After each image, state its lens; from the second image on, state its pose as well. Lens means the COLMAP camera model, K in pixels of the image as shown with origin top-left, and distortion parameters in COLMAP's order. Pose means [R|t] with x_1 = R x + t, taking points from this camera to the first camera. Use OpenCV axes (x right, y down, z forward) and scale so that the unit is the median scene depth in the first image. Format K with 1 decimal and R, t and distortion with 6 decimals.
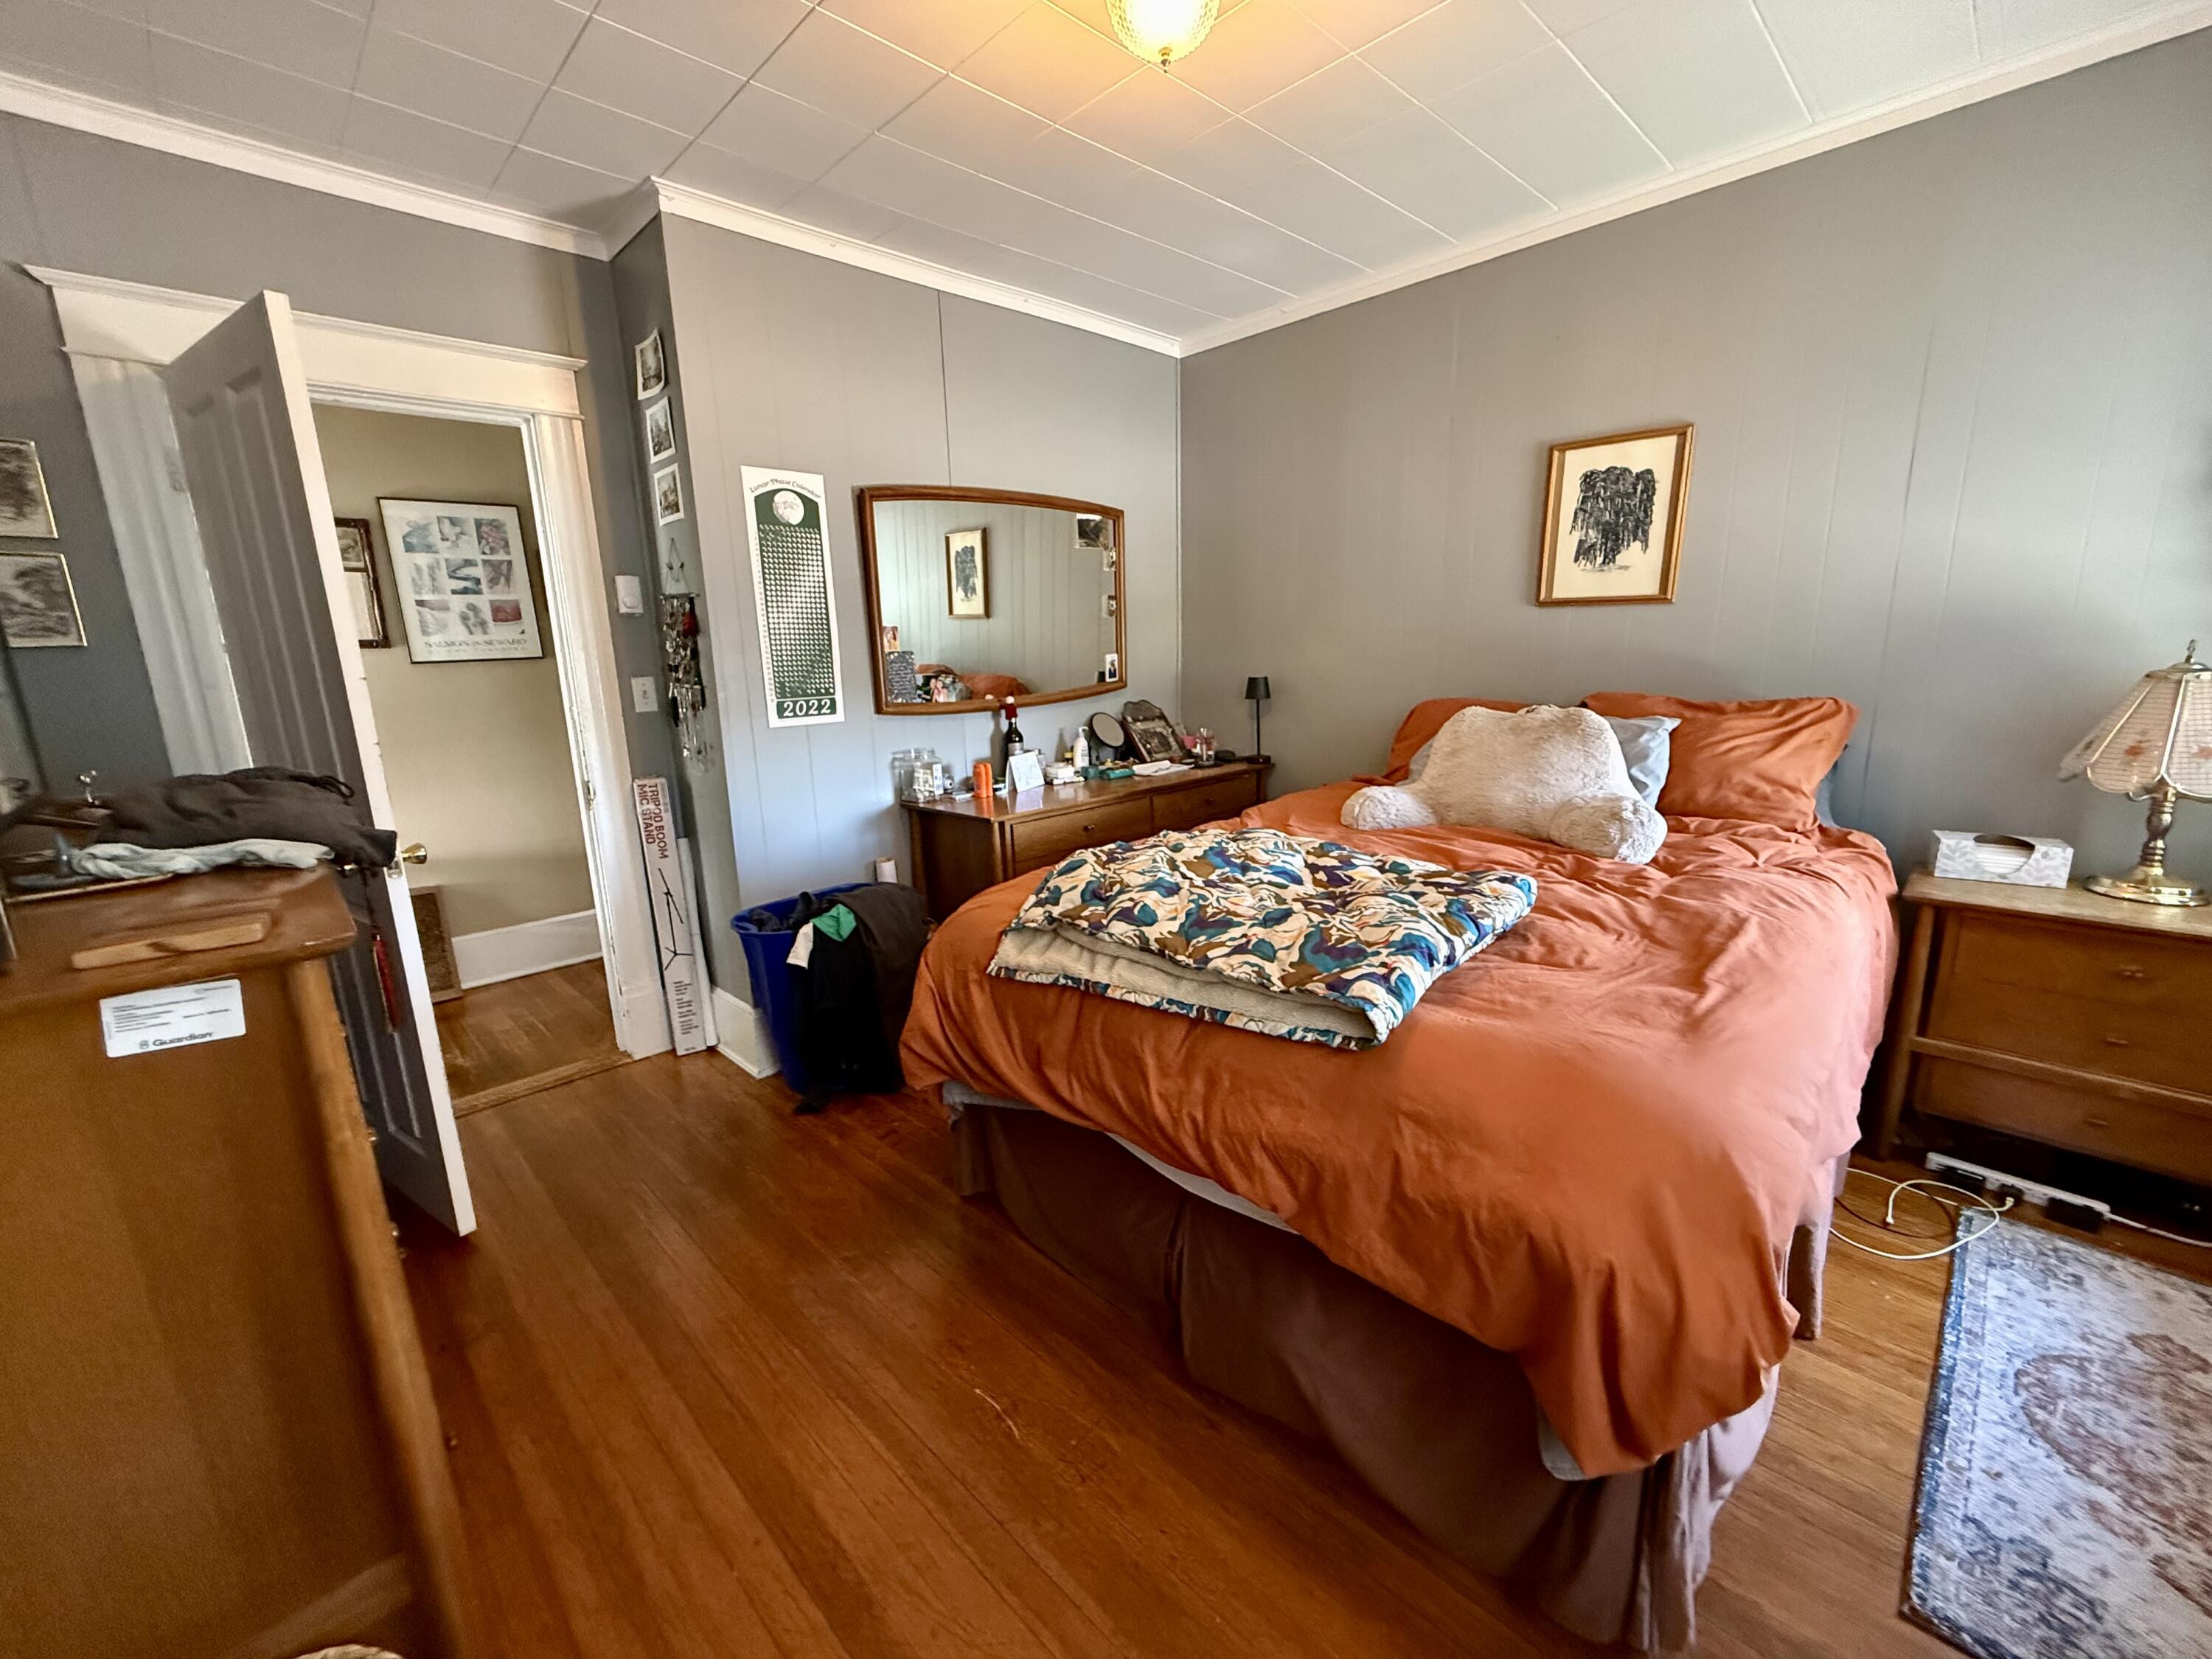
lens RADIAL K [[888.9, 0, 1111.1], [0, 888.9, 839.5], [0, 0, 1]] dist [0.003033, 0.000299]
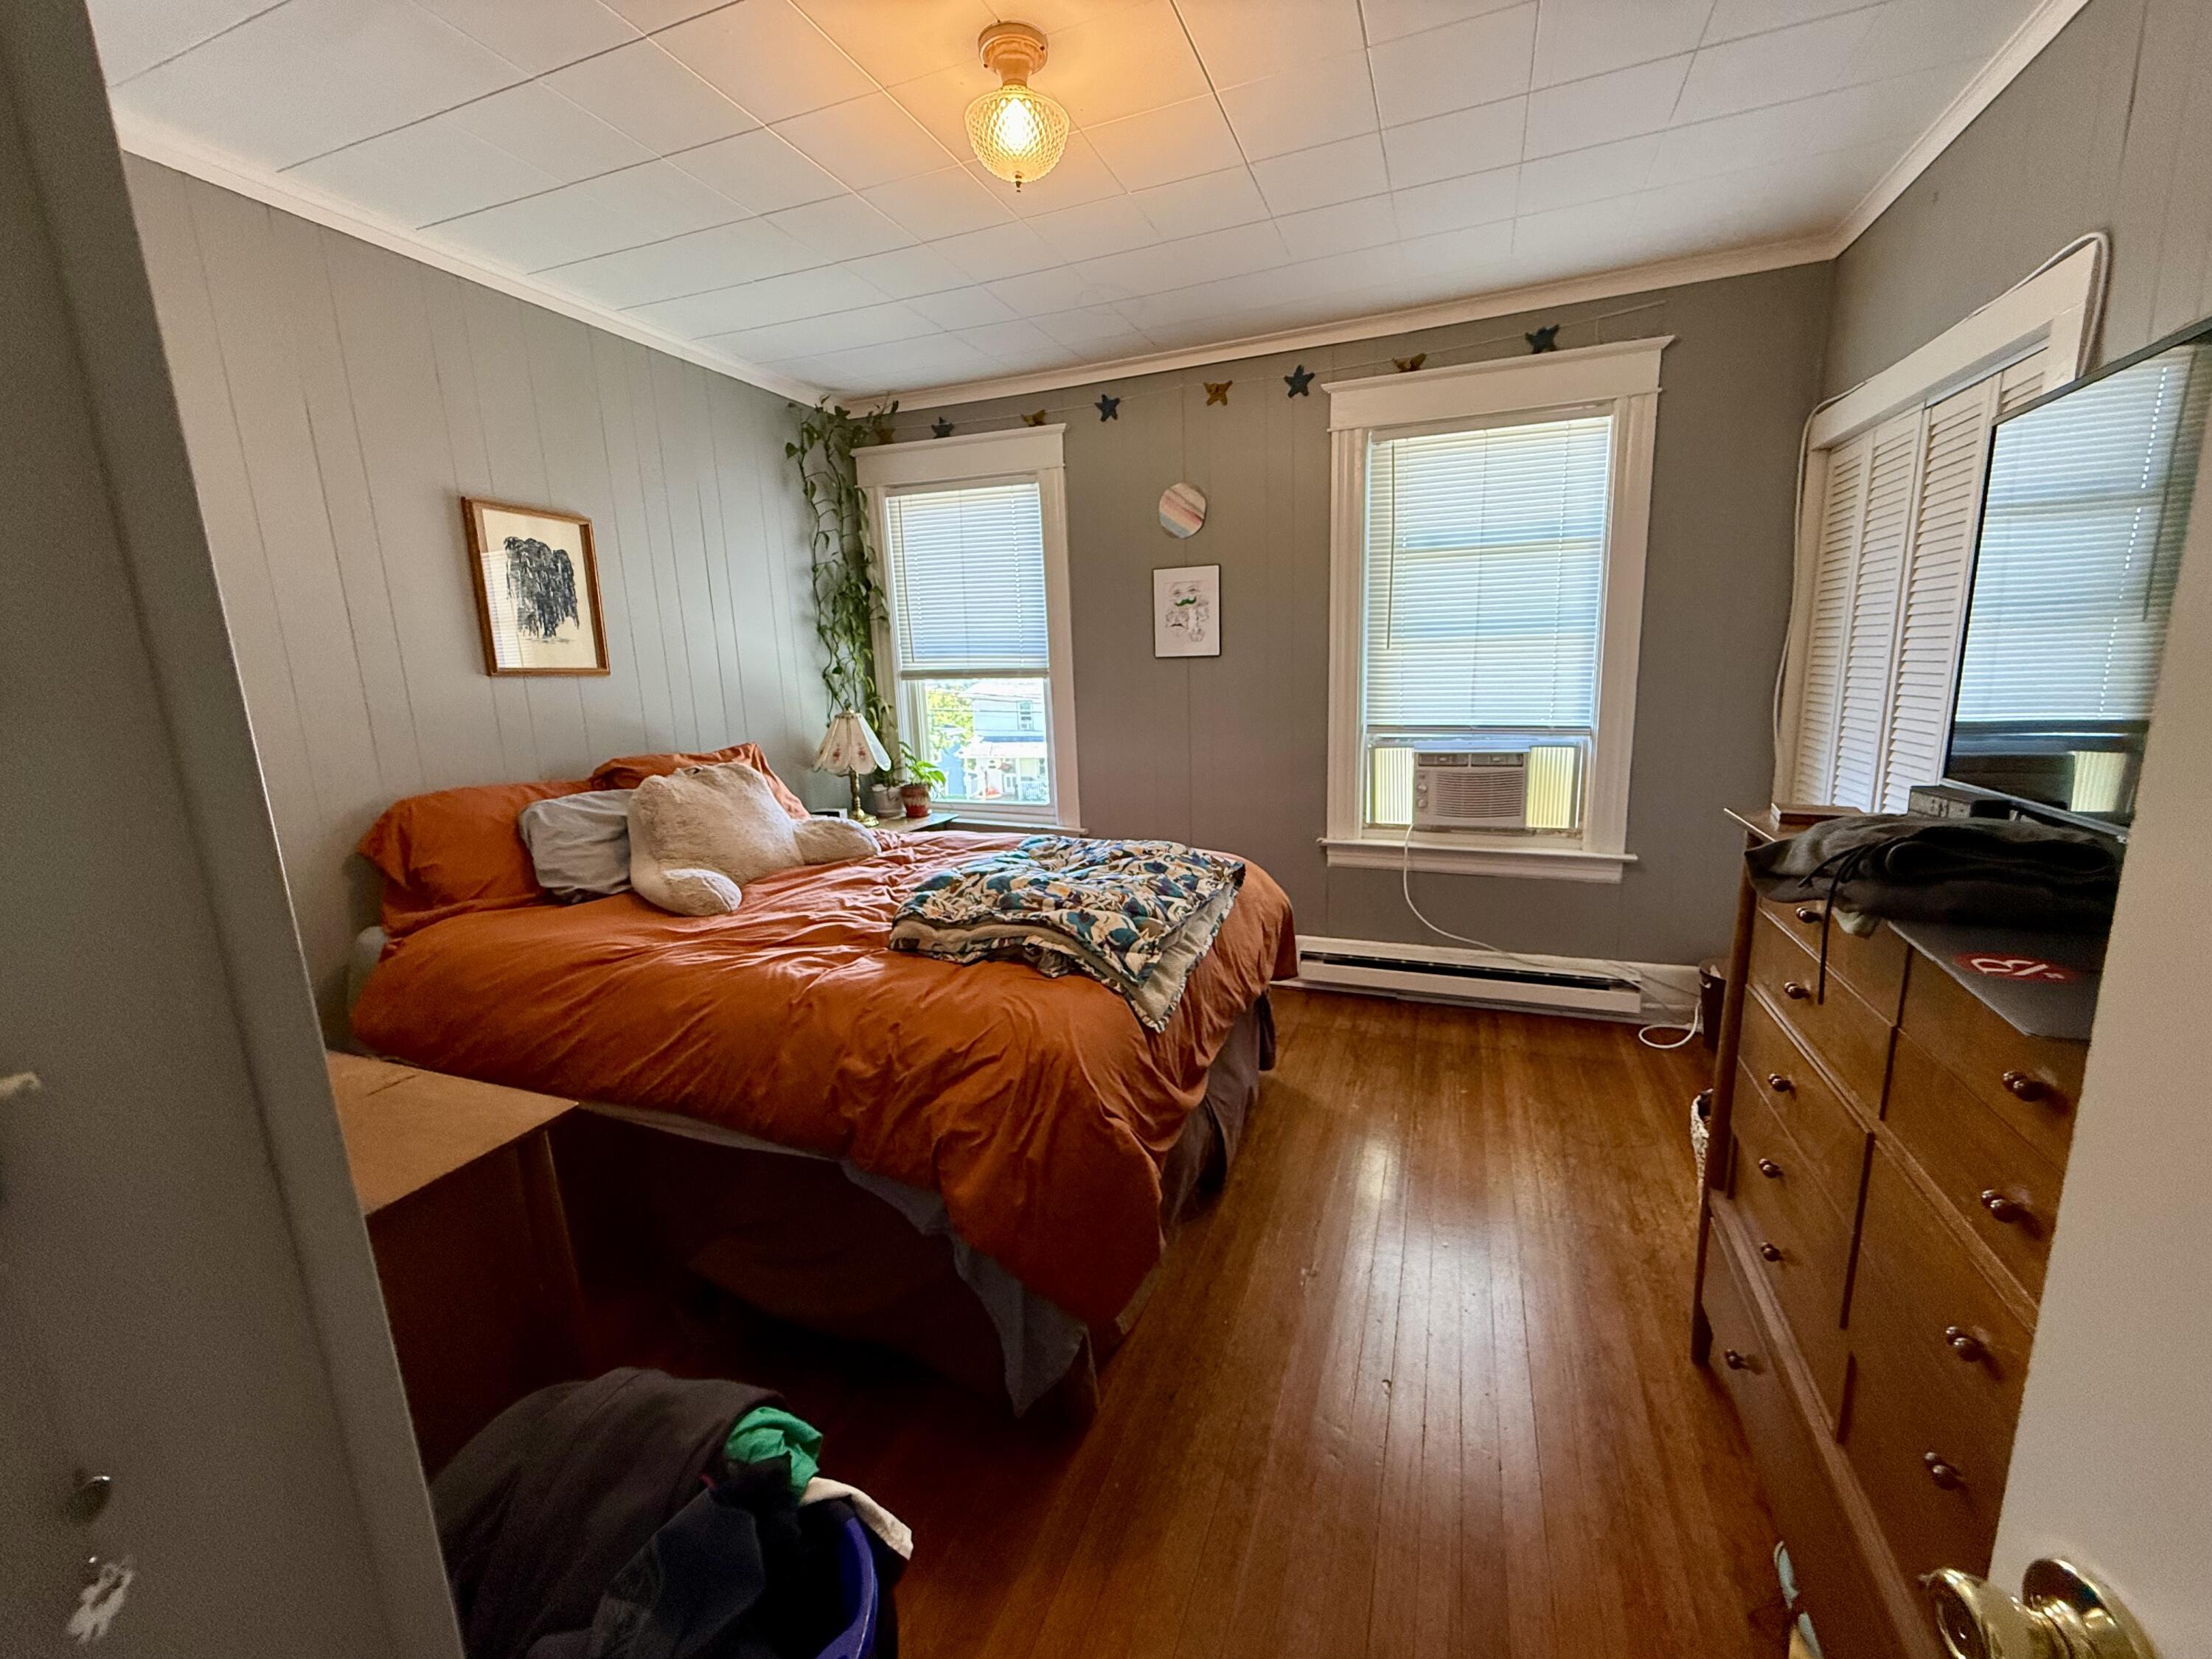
lens RADIAL K [[888.9, 0, 1111.0], [0, 888.9, 833.9], [0, 0, 1]] dist [0.003033, 0.000299]
pose [[-0.408875, -0.140044, 0.901781, -0.641911], [0.234625, 0.938807, 0.252175, -0.208846], [-0.881914, 0.314689, -0.350997, 0.882260]]
